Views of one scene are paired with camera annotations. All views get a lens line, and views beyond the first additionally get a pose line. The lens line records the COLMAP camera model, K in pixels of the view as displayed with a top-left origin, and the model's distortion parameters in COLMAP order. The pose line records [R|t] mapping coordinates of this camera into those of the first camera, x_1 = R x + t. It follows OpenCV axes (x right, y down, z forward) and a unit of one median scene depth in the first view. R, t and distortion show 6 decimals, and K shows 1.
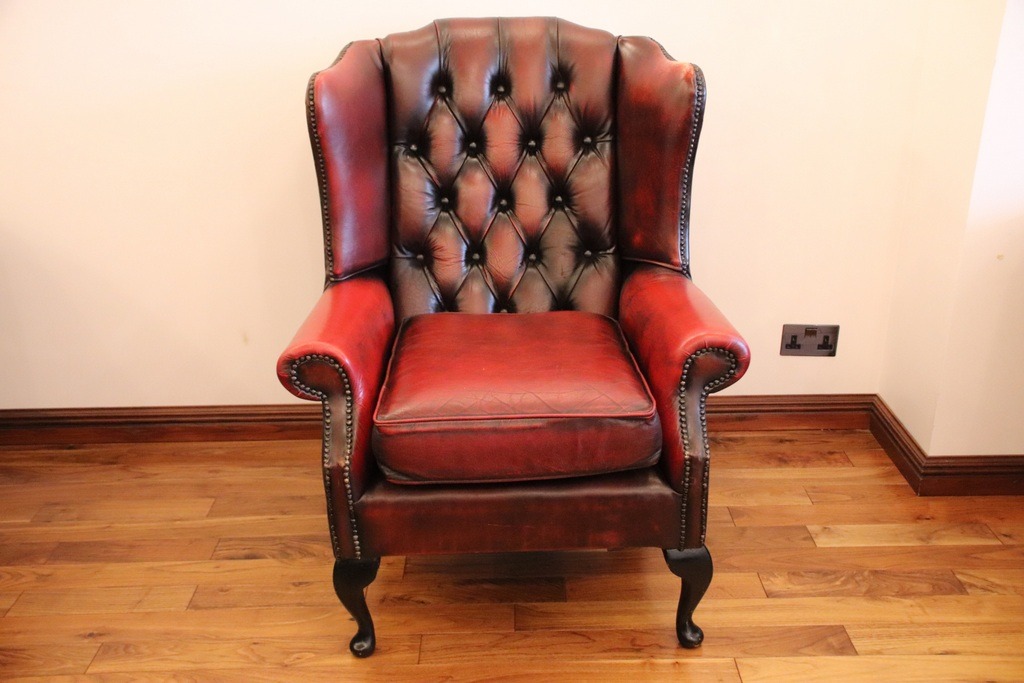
lens RADIAL K [[948.9, 0, 515.8], [0, 948.9, 389.6], [0, 0, 1]] dist [0.019475, 0.000000]
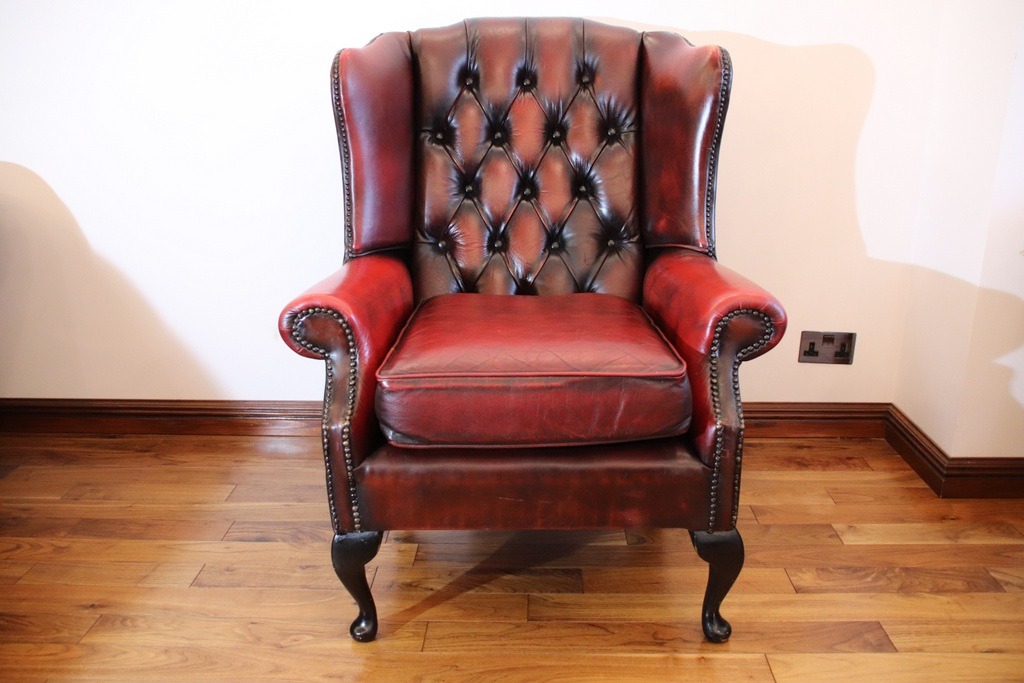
lens RADIAL K [[862.6, 0, 509.5], [0, 862.6, 351.5], [0, 0, 1]] dist [-0.091038, 0.050377]
pose [[0.999104, 0.020103, -0.037254, 0.006677], [-0.023067, 0.996453, -0.080925, 0.054263], [0.035495, 0.081711, 0.996024, 0.130729]]
